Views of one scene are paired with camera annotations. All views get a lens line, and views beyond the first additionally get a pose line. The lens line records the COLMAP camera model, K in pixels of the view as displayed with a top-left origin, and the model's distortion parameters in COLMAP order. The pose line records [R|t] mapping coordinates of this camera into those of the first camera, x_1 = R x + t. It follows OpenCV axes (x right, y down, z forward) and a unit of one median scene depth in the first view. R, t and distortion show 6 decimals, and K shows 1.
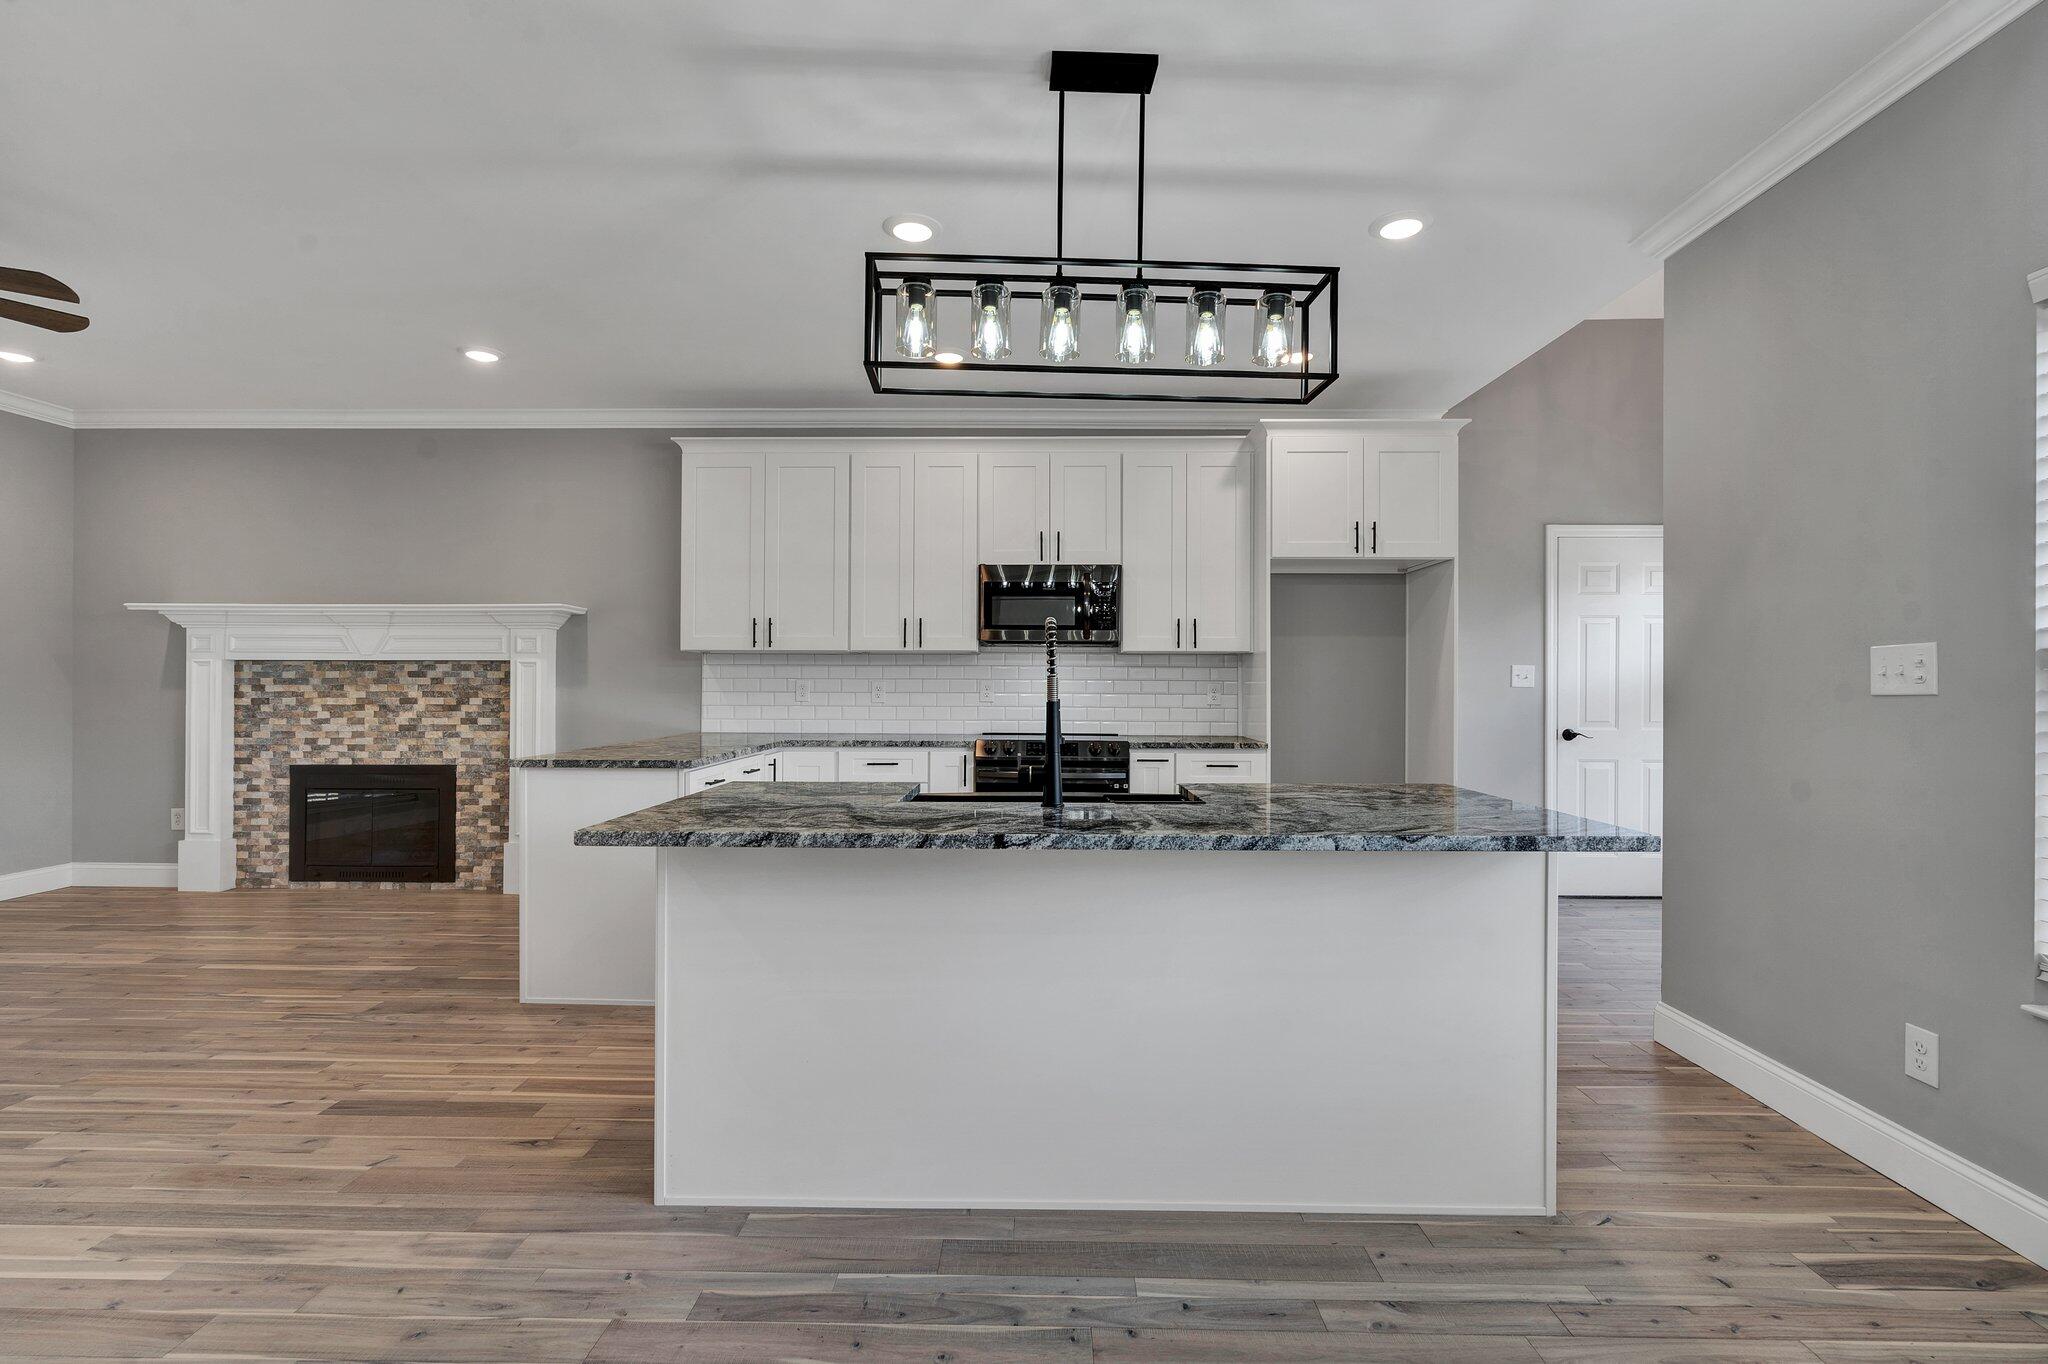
lens RADIAL K [[927.4, 0, 1021.3], [0, 927.4, 686.1], [0, 0, 1]] dist [-0.005058, 0.001683]
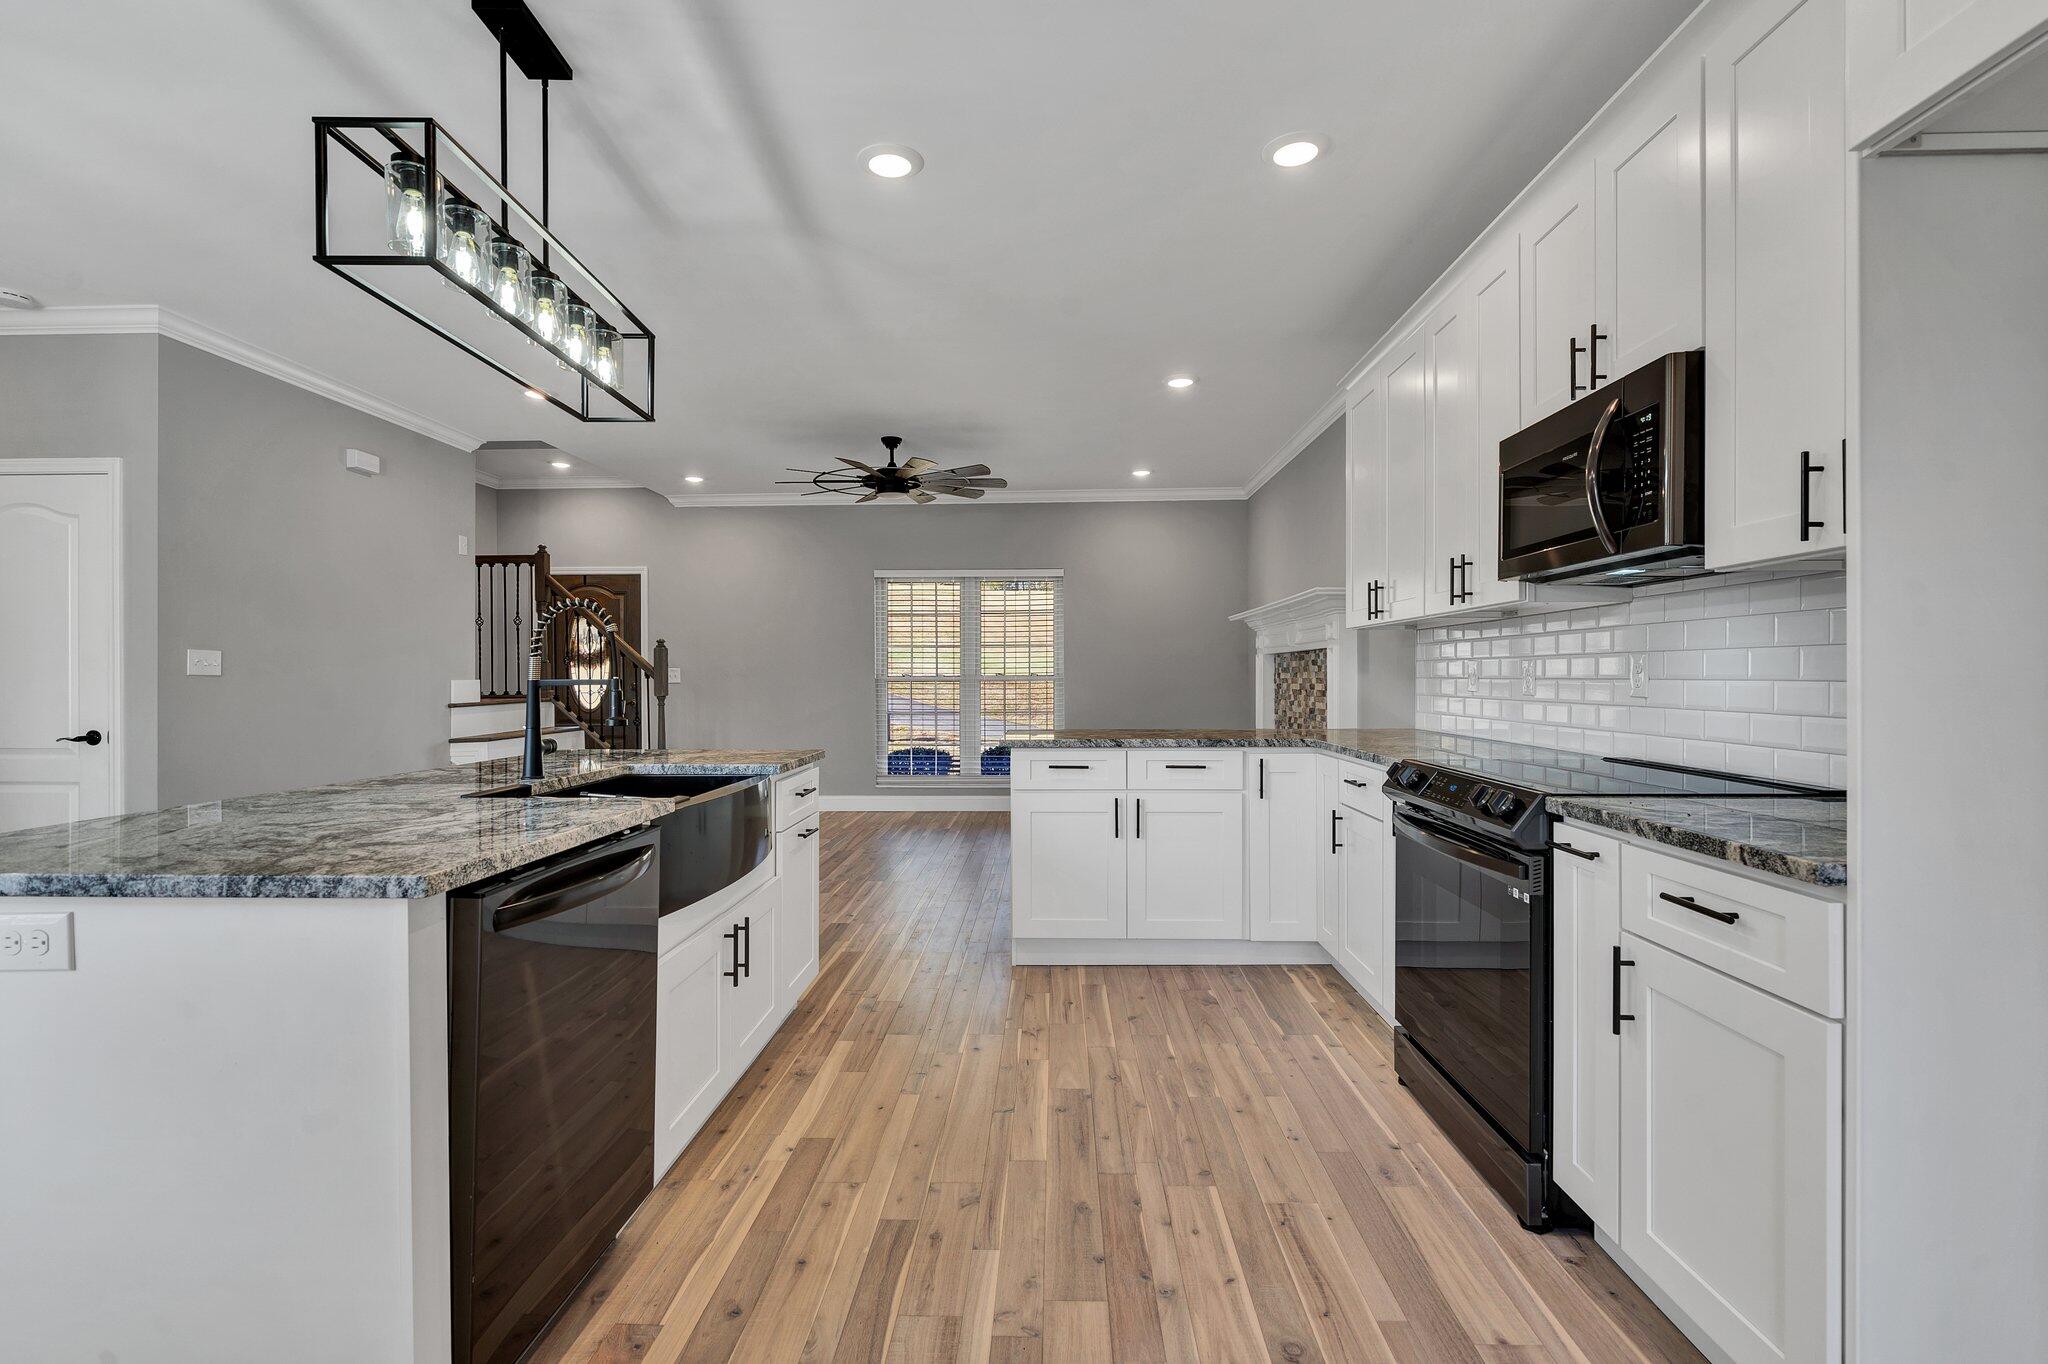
lens RADIAL K [[927.4, 0, 1017.7], [0, 927.4, 684.4], [0, 0, 1]] dist [-0.005058, 0.001683]
pose [[-0.022907, 0.005209, -0.999724, 0.461649], [0.001277, 0.999986, 0.005181, 0.007293], [0.999737, -0.001158, -0.022914, 0.671883]]
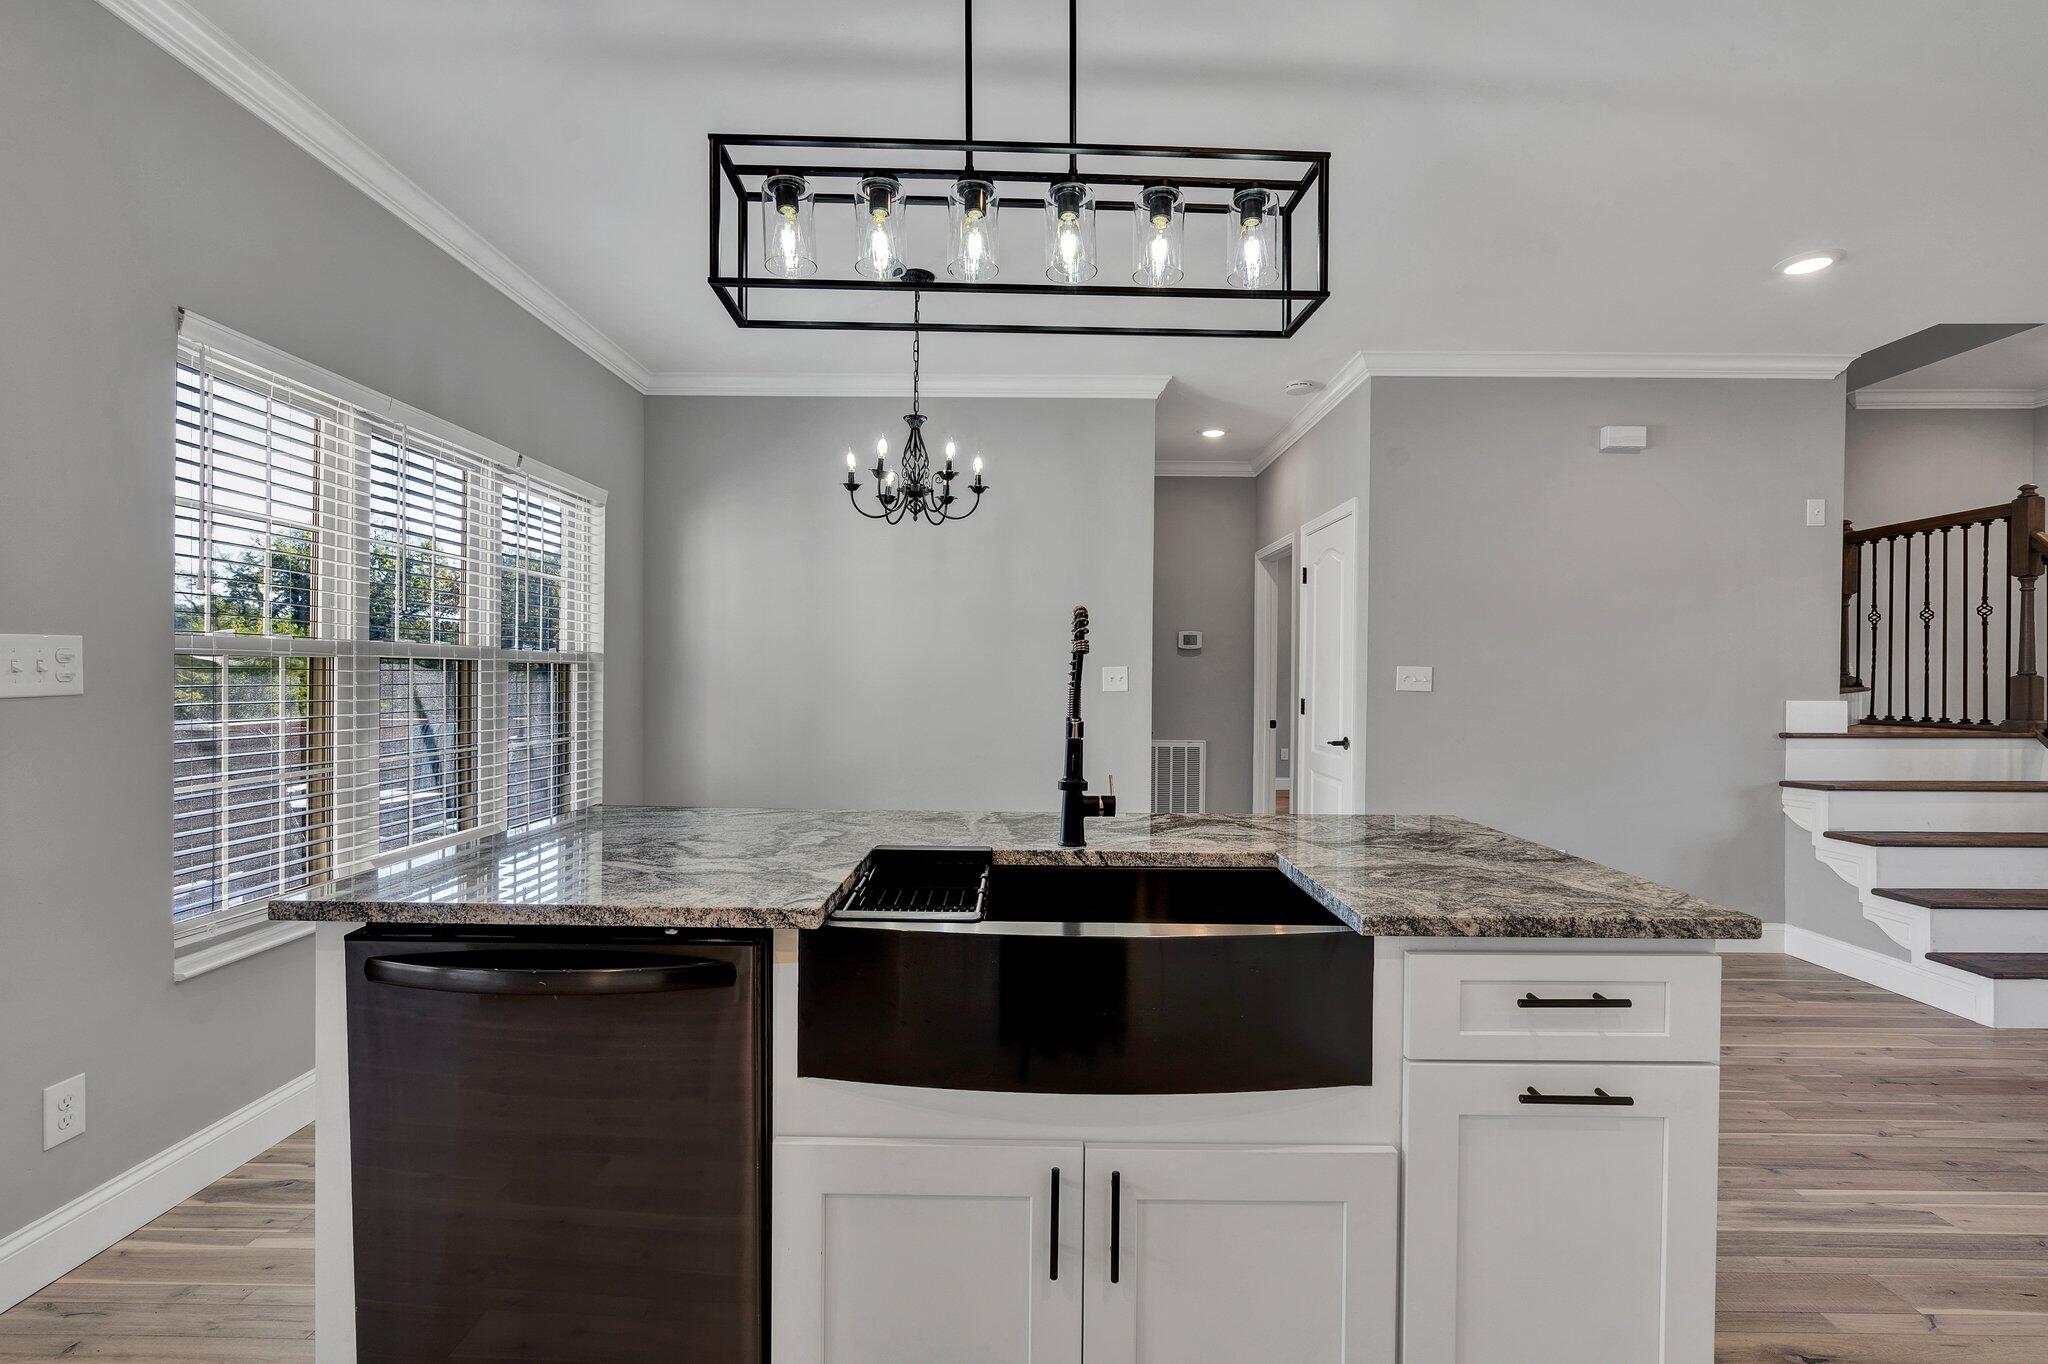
lens RADIAL K [[927.4, 0, 1020.4], [0, 927.4, 673.2], [0, 0, 1]] dist [-0.005058, 0.001683]
pose [[-0.999890, -0.012337, -0.008219, 0.037676], [-0.012346, 0.999923, 0.001016, -0.009543], [0.008206, 0.001117, -0.999966, 0.775381]]
